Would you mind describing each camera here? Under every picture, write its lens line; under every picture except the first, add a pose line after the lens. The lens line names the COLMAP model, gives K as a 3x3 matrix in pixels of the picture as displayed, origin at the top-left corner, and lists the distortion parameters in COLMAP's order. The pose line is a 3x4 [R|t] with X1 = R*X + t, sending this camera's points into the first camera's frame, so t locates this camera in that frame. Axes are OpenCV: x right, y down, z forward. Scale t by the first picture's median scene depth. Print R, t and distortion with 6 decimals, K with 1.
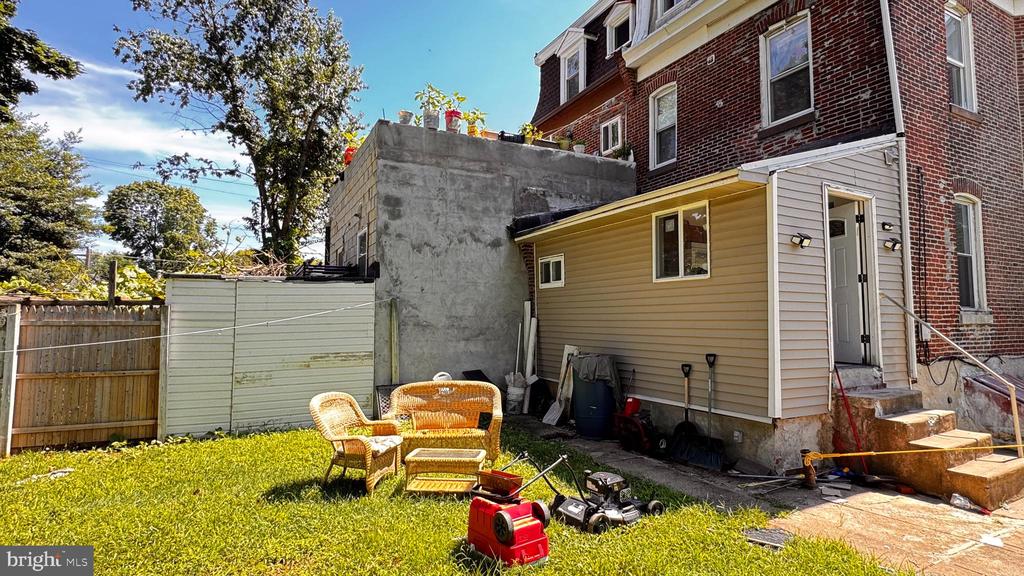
lens RADIAL K [[530.1, 0, 512.0], [0, 530.1, 288.0], [0, 0, 1]] dist [-0.001981, -0.000262]
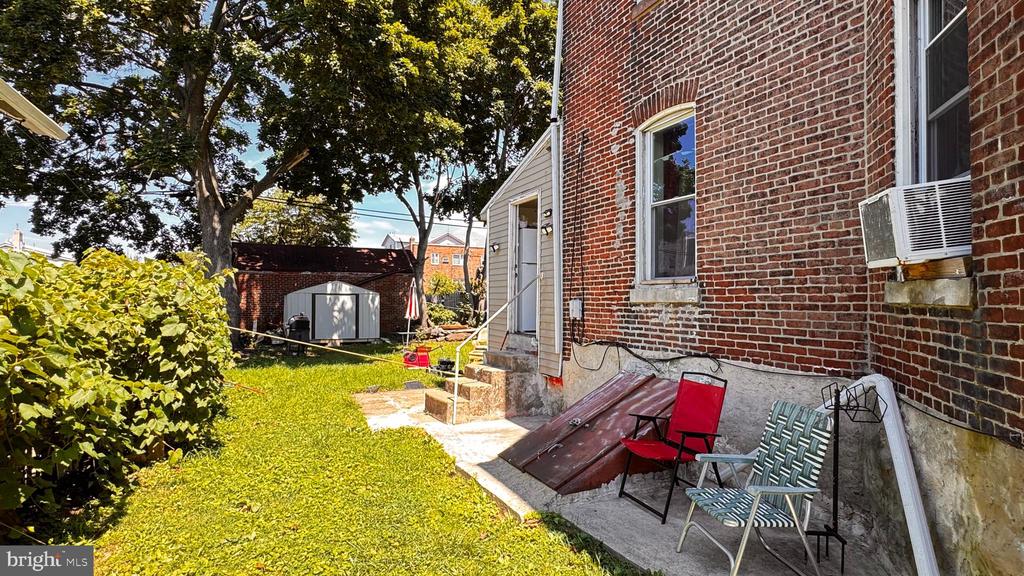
lens RADIAL K [[530.1, 0, 512.0], [0, 530.1, 288.0], [0, 0, 1]] dist [-0.001981, -0.000262]
pose [[-0.045492, -0.024208, -0.998671, 1.303091], [0.058949, 0.997899, -0.026874, 0.046388], [0.997224, -0.060094, -0.043969, 0.694821]]
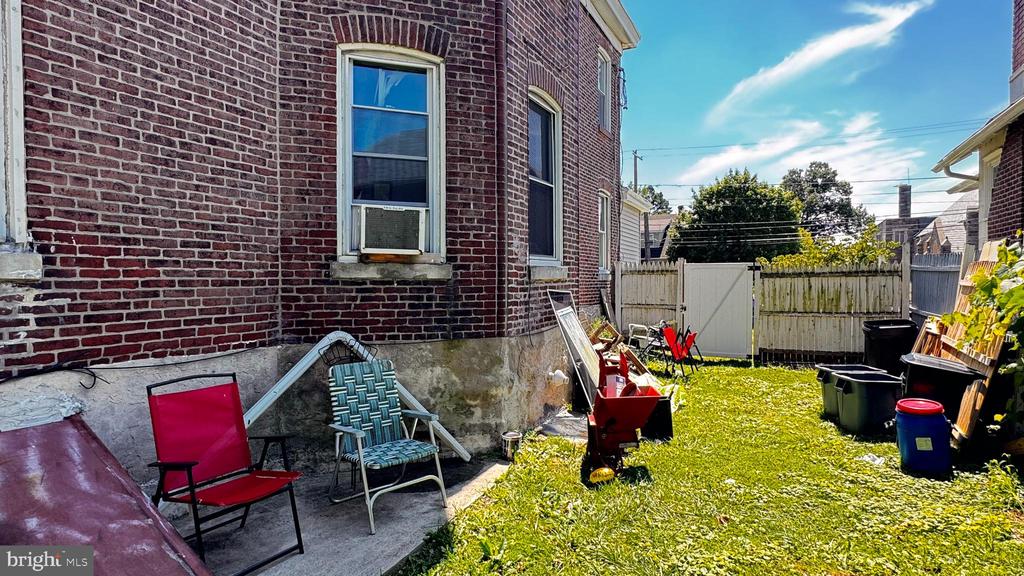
lens RADIAL K [[530.1, 0, 512.0], [0, 530.1, 288.0], [0, 0, 1]] dist [-0.001981, -0.000262]
pose [[0.825960, -0.013854, 0.563559, 0.830525], [-0.030561, 0.997127, 0.069303, 0.033586], [-0.562900, -0.074464, 0.823164, 0.460436]]
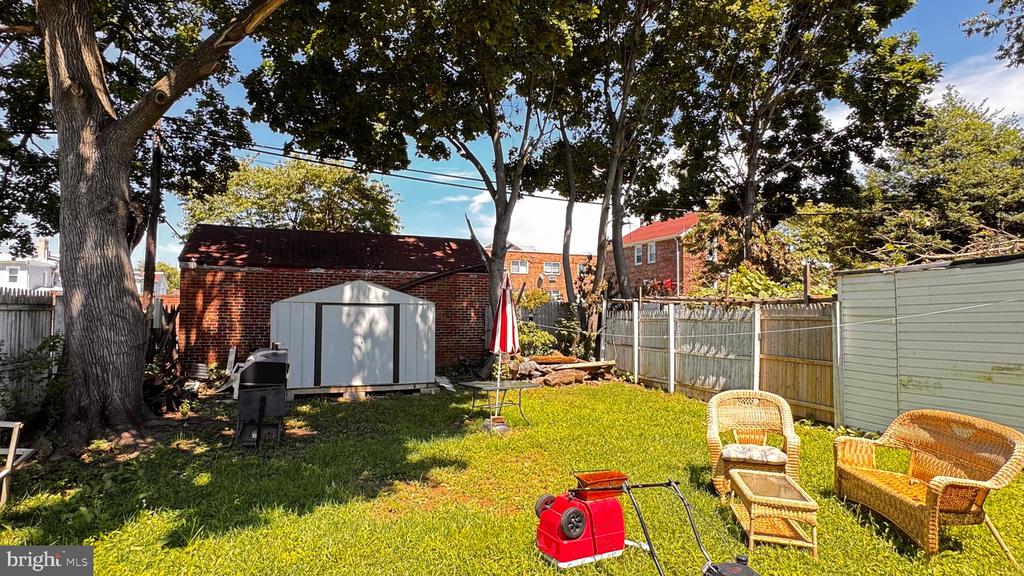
lens RADIAL K [[530.1, 0, 512.0], [0, 530.1, 288.0], [0, 0, 1]] dist [-0.001981, -0.000262]
pose [[-0.127933, -0.048182, -0.990612, 0.397181], [0.057196, 0.996799, -0.055869, 0.022246], [0.990132, -0.063806, -0.124767, 0.402088]]
